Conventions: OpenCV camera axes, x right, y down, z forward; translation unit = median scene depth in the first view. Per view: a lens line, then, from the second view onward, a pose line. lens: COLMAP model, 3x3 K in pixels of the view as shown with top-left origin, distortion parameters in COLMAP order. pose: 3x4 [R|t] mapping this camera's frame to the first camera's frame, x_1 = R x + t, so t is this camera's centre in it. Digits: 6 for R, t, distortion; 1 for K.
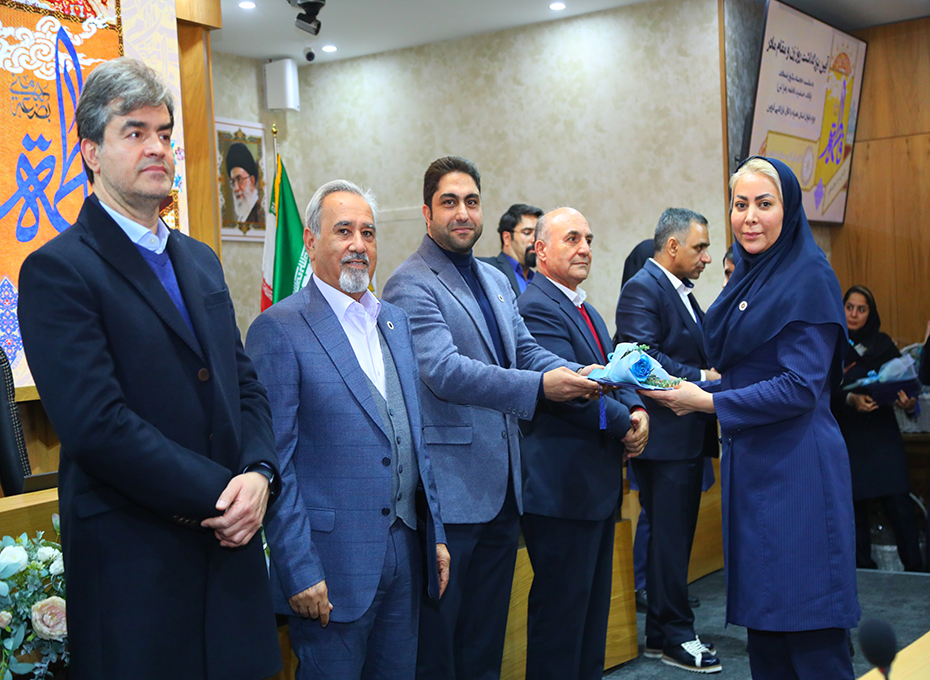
lens RADIAL K [[1421.1, 0, 475.1], [0, 1421.1, 343.0], [0, 0, 1]] dist [0.234612, 0.000000]
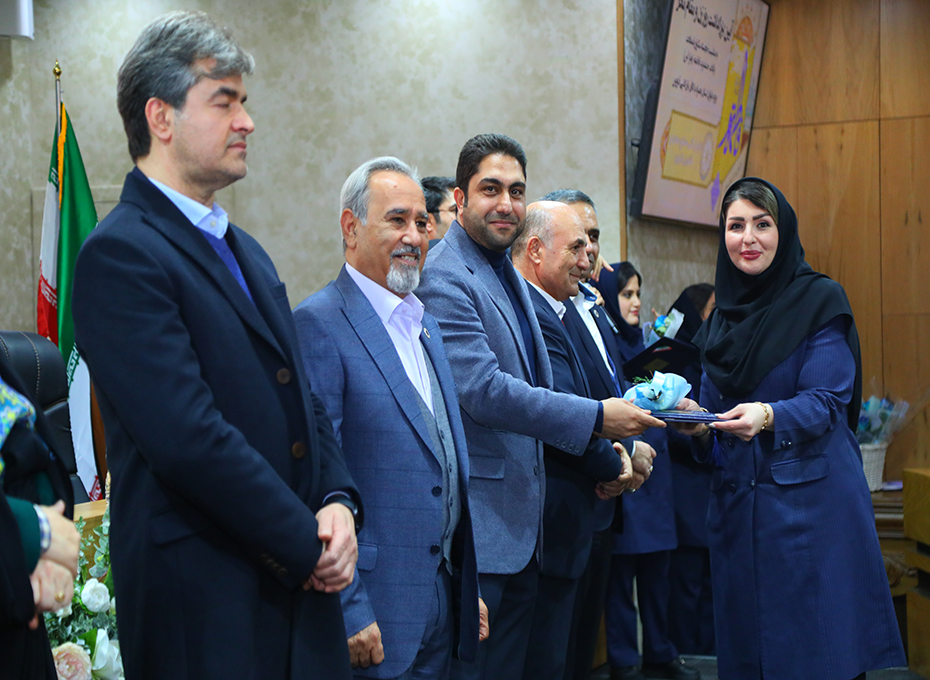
lens RADIAL K [[2038.6, 0, 482.3], [0, 2038.6, 355.6], [0, 0, 1]] dist [0.435785, 0.000000]
pose [[0.979435, 0.029231, 0.199633, -0.117423], [-0.026536, 0.999517, -0.016162, 0.009167], [-0.200009, 0.010532, 0.979737, -0.089405]]
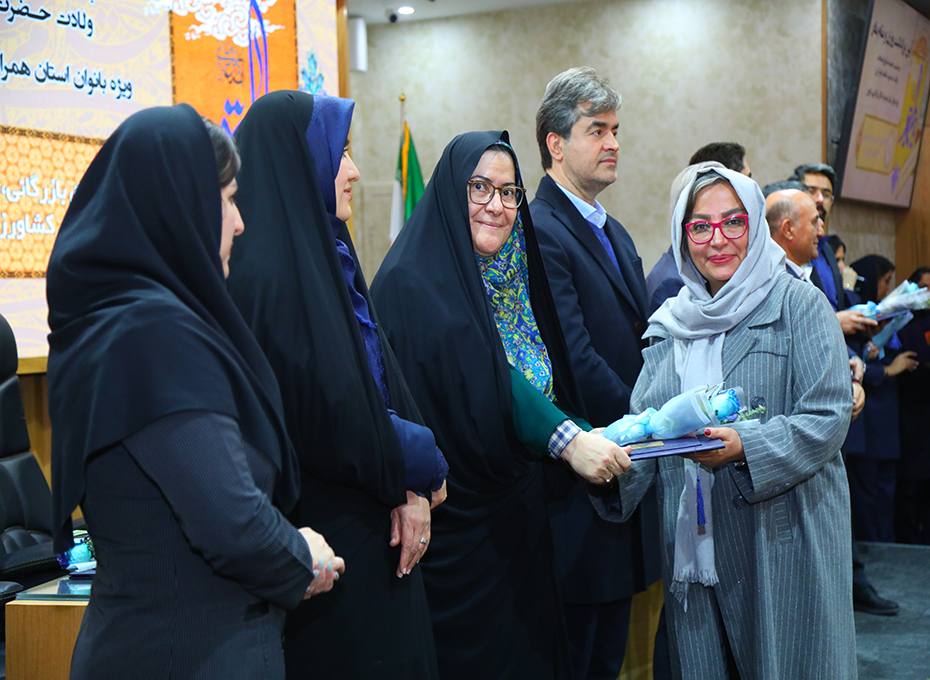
lens RADIAL K [[1654.8, 0, 461.2], [0, 1654.8, 337.4], [0, 0, 1]] dist [0.329827, 0.000000]
pose [[0.994477, 0.029537, 0.100712, -0.182729], [-0.030148, 0.999535, 0.004551, 0.010834], [-0.100531, -0.007562, 0.994905, -0.141651]]
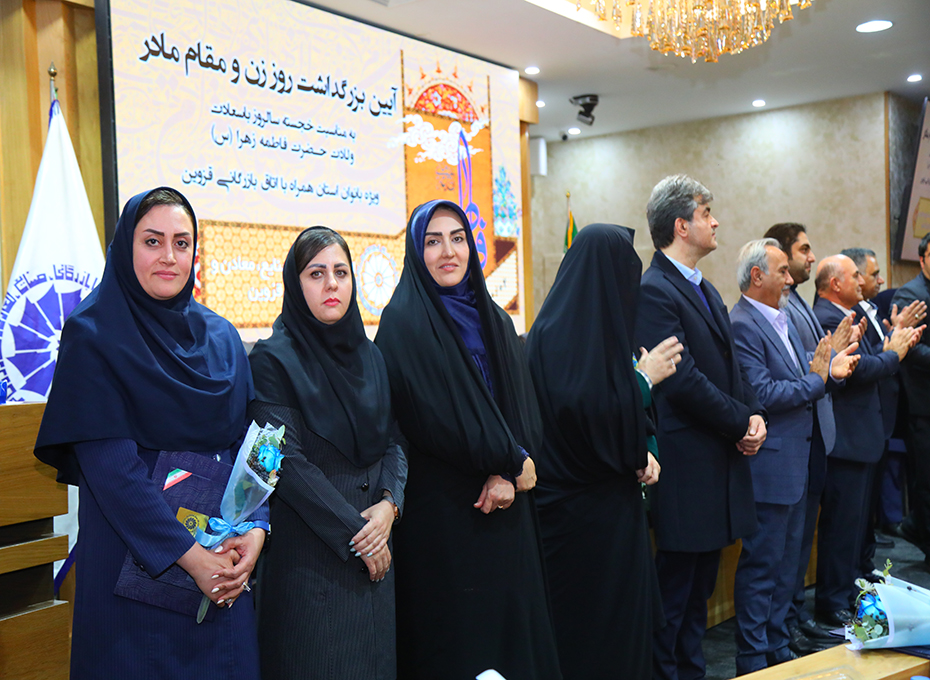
lens RADIAL K [[1277.5, 0, 469.1], [0, 1277.5, 352.5], [0, 0, 1]] dist [0.188586, 0.000000]
pose [[0.999293, 0.021351, -0.030941, -0.168038], [-0.021572, 0.999744, -0.006845, 0.014421], [0.030787, 0.007508, 0.999498, -0.221717]]
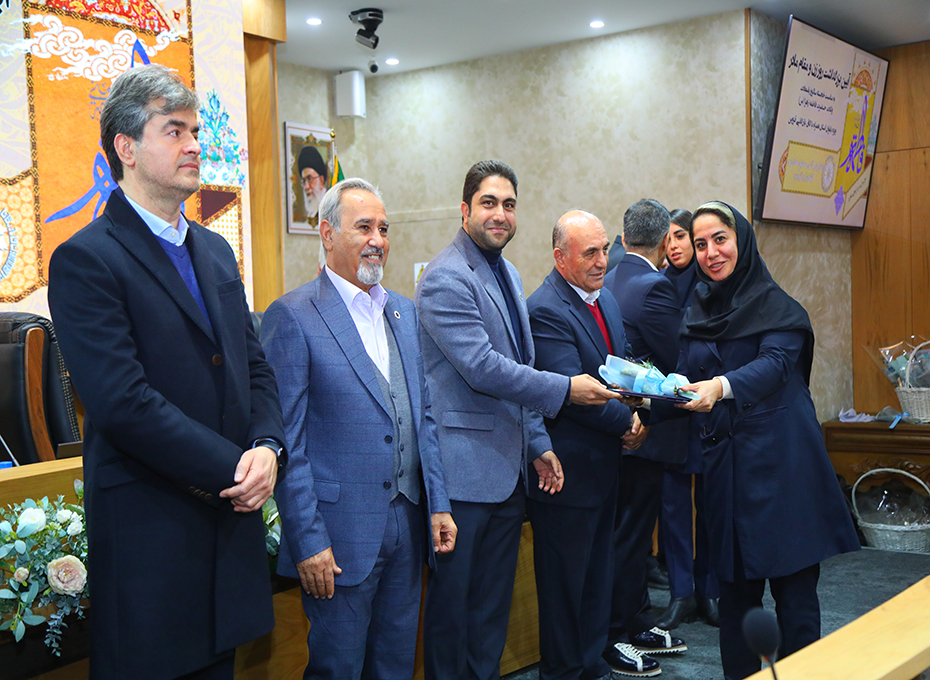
lens RADIAL K [[1277.5, 0, 484.7], [0, 1277.5, 336.9], [0, 0, 1]] dist [0.188586, 0.000000]
pose [[0.998269, 0.022268, -0.054431, 0.029700], [-0.021928, 0.999736, 0.006837, -0.001666], [0.054569, -0.005632, 0.998494, 0.014027]]
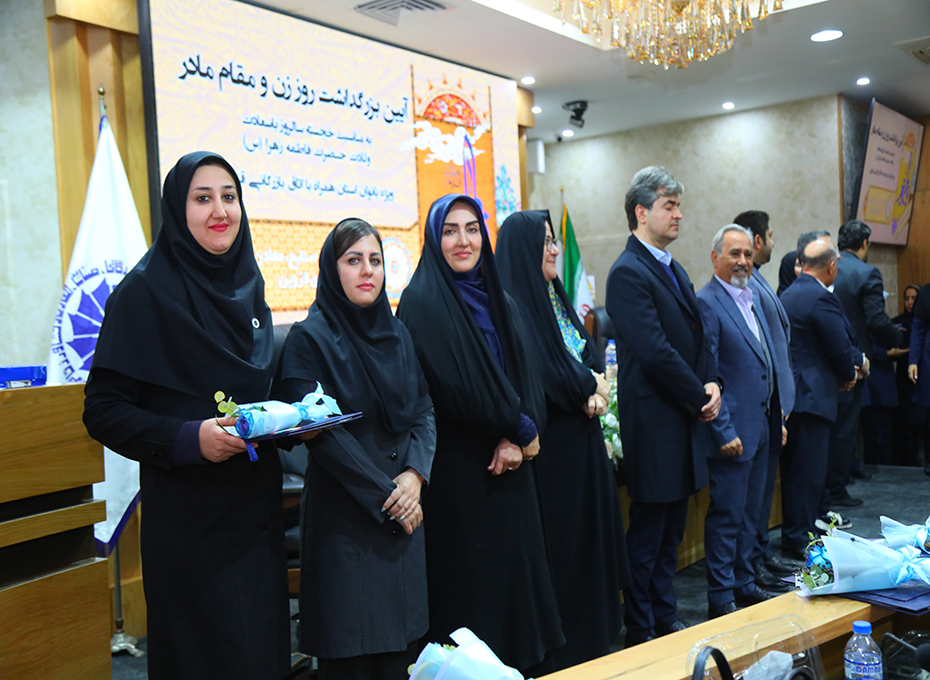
lens RADIAL K [[1092.6, 0, 469.5], [0, 1092.6, 353.3], [0, 0, 1]] dist [0.113438, 0.000000]
pose [[0.998812, 0.004149, -0.048563, -0.157858], [-0.003318, 0.999847, 0.017180, 0.012444], [0.048626, -0.016999, 0.998672, -0.200291]]
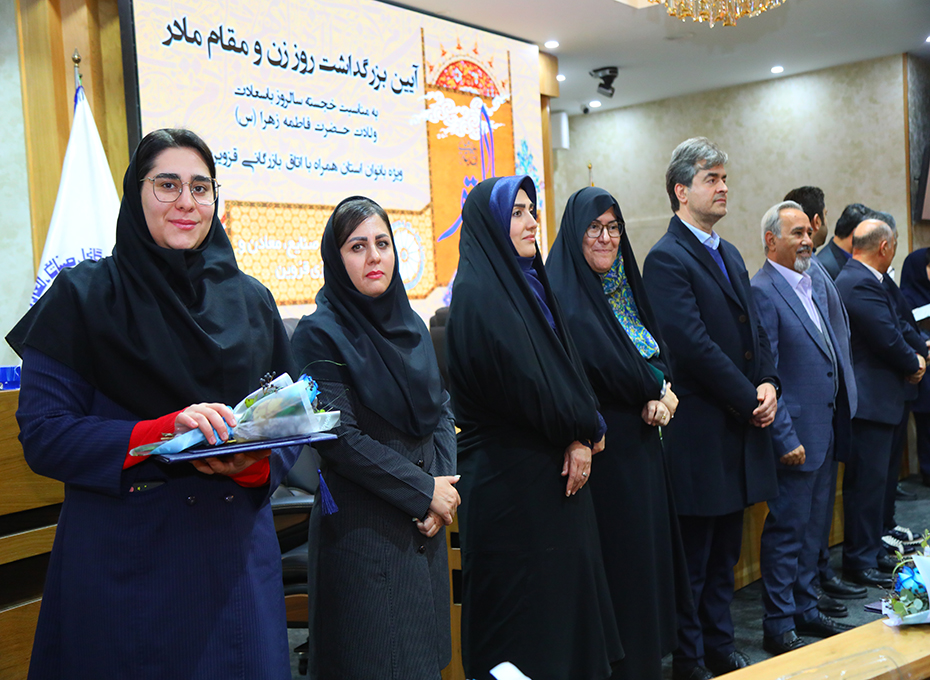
lens RADIAL K [[1209.6, 0, 464.6], [0, 1209.6, 350.0], [0, 0, 1]] dist [0.168927, 0.000000]
pose [[0.998017, -0.003904, -0.062819, -0.163336], [0.004885, 0.999869, 0.015462, 0.013603], [0.062751, -0.015738, 0.997905, -0.192541]]
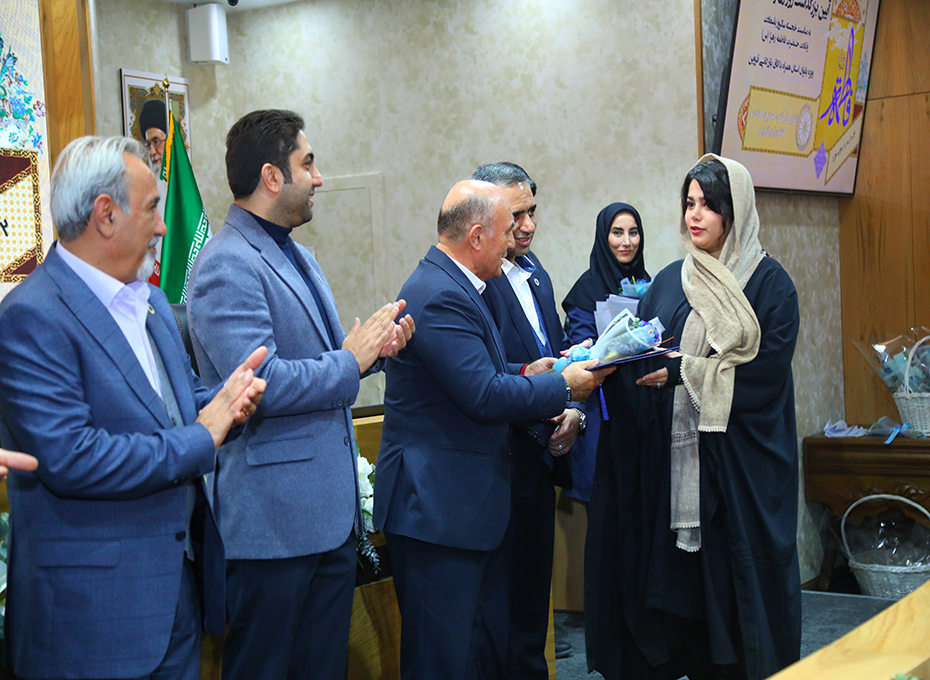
lens RADIAL K [[1550.2, 0, 481.9], [0, 1550.2, 335.9], [0, 0, 1]] dist [0.271132, 0.000000]
pose [[0.999332, 0.005017, -0.036210, 0.073676], [-0.004772, 0.999965, 0.006853, -0.003485], [0.036243, -0.006676, 0.999321, 0.050147]]
